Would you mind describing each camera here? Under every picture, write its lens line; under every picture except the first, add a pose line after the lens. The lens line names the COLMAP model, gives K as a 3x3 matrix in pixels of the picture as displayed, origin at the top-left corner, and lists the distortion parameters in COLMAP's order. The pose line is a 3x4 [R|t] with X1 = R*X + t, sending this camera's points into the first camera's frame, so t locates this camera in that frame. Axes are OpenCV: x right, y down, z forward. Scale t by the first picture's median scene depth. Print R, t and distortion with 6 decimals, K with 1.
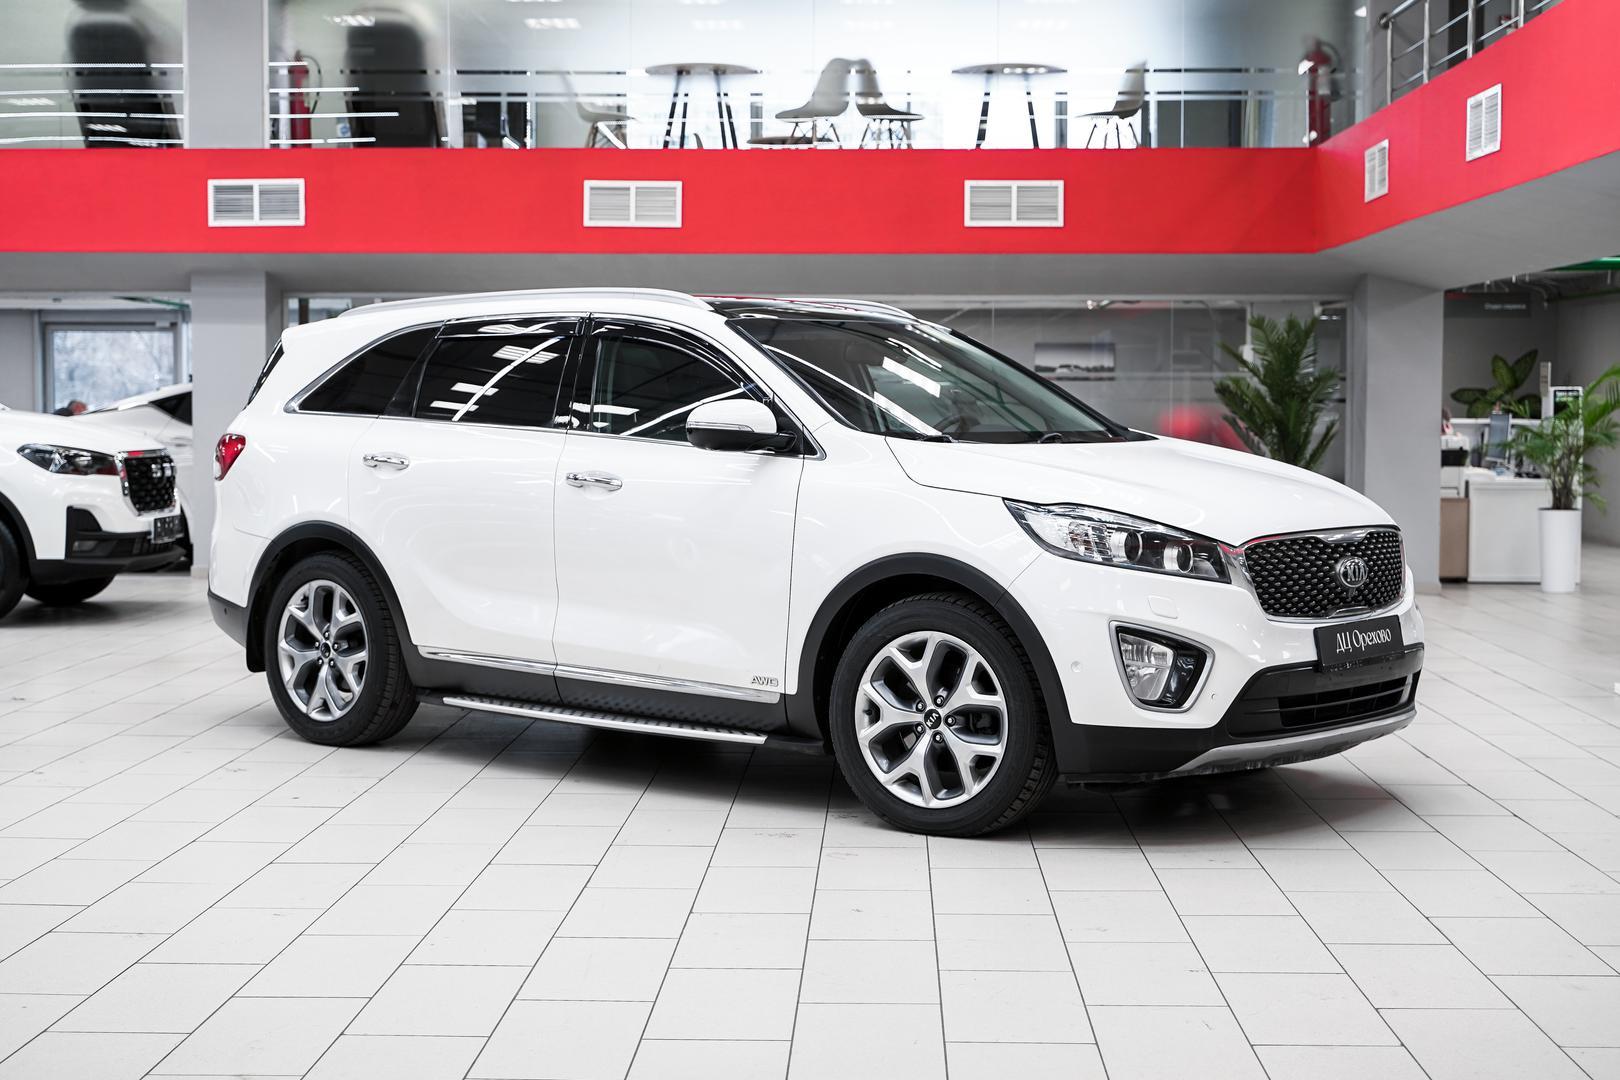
lens RADIAL K [[2343.4, 0, 769.0], [0, 2343.4, 536.4], [0, 0, 1]] dist [-0.009449, 0.030855]
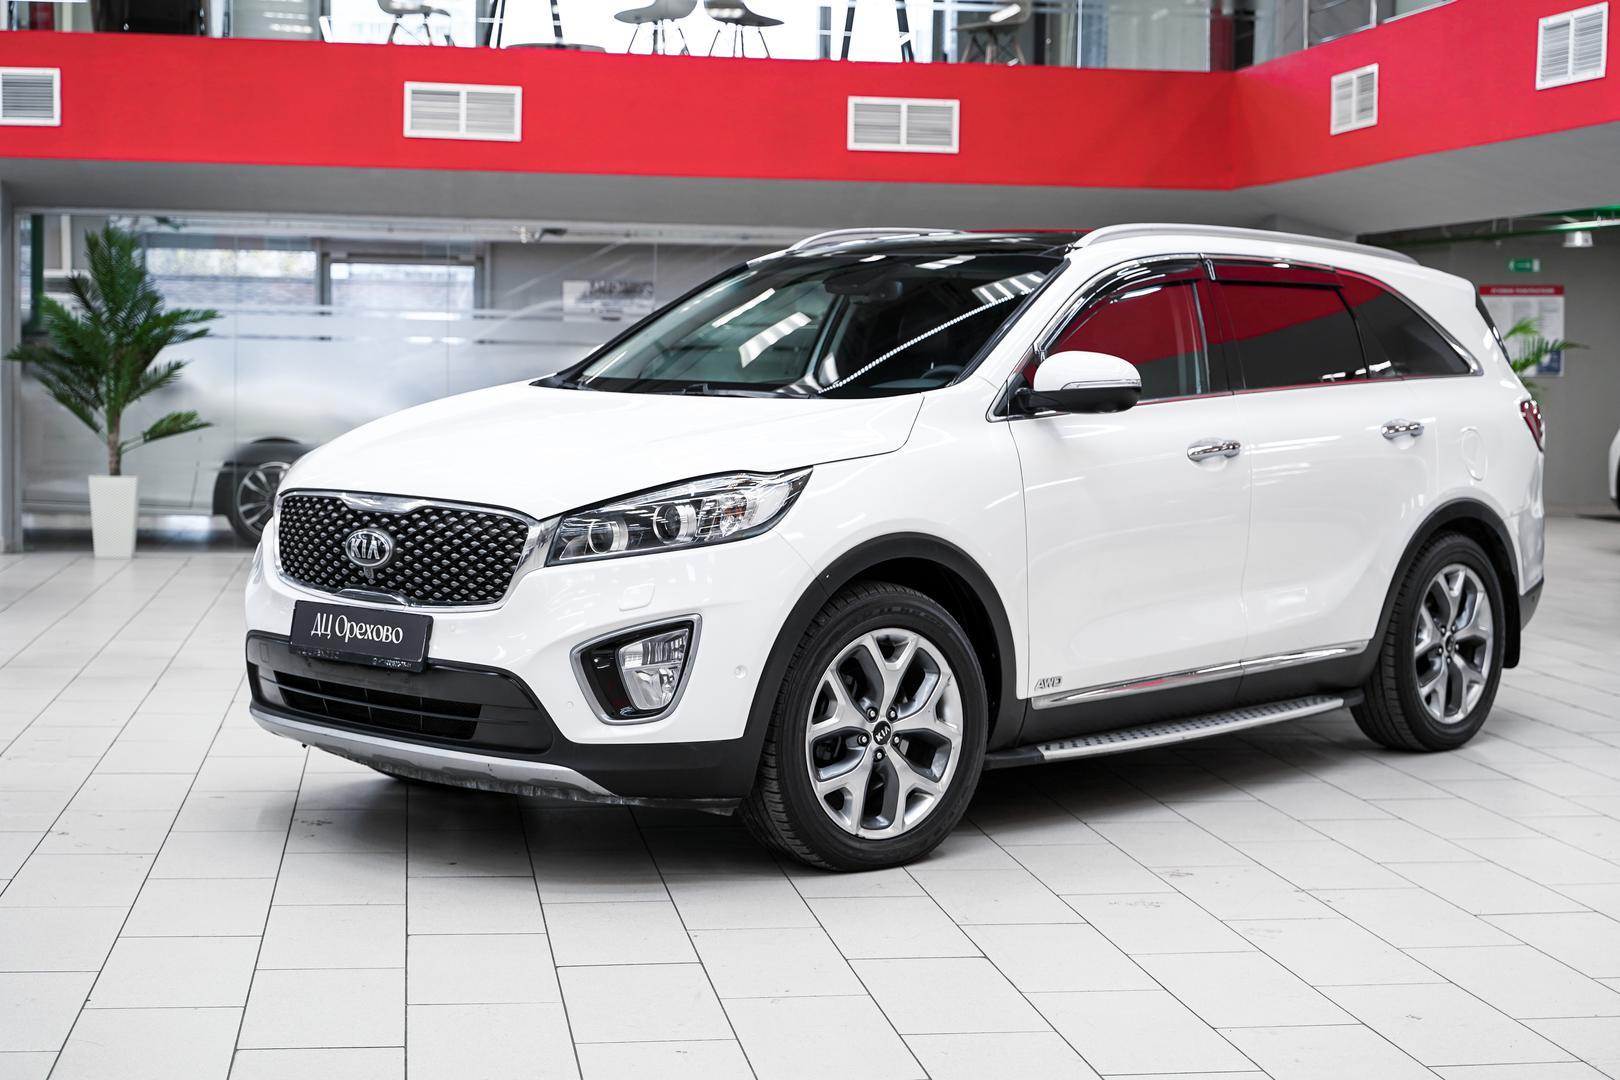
lens RADIAL K [[2531.3, 0, 810.0], [0, 2531.3, 540.0], [0, 0, 1]] dist [-0.012187, 0.072291]
pose [[0.982545, -0.000073, 0.186023, -0.099966], [-0.003480, 0.999818, 0.018772, -0.004152], [-0.185990, -0.019091, 0.982366, 0.069023]]
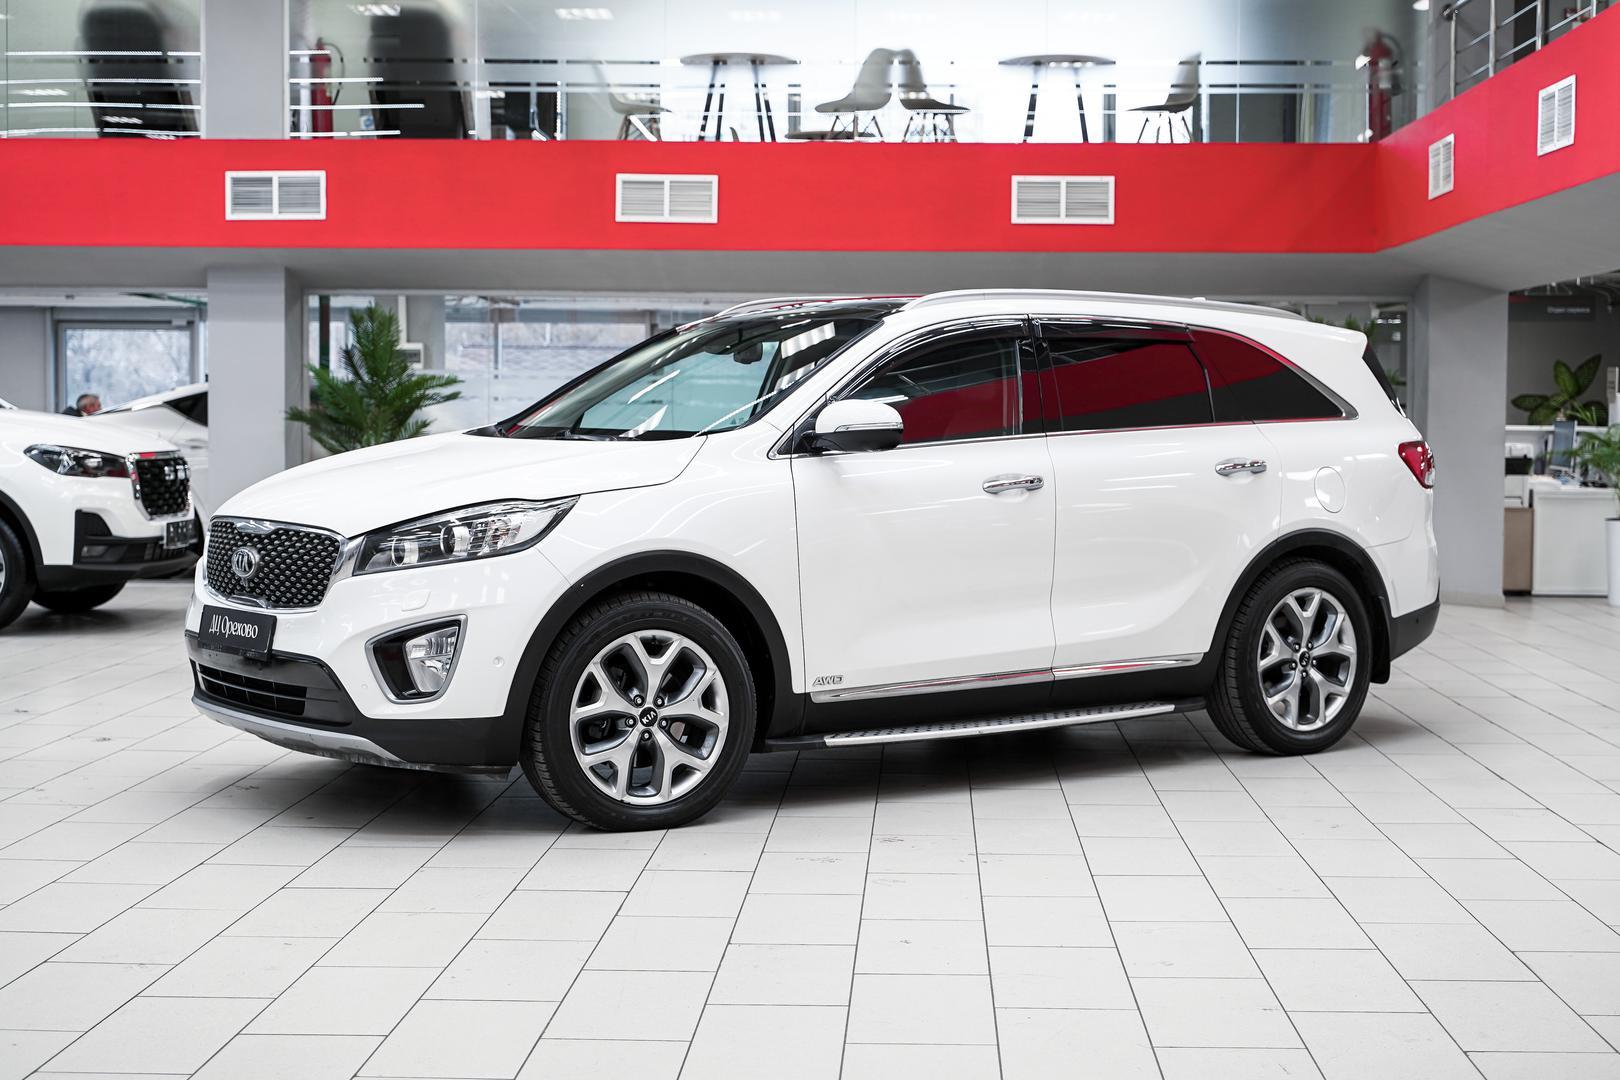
lens RADIAL K [[2404.9, 0, 810.0], [0, 2404.9, 540.0], [0, 0, 1]] dist [0.006888, -0.088517]
pose [[0.999987, 0.004251, 0.002676, -0.001293], [-0.004246, 0.999989, -0.002138, 0.000263], [-0.002685, 0.002126, 0.999994, 0.011315]]
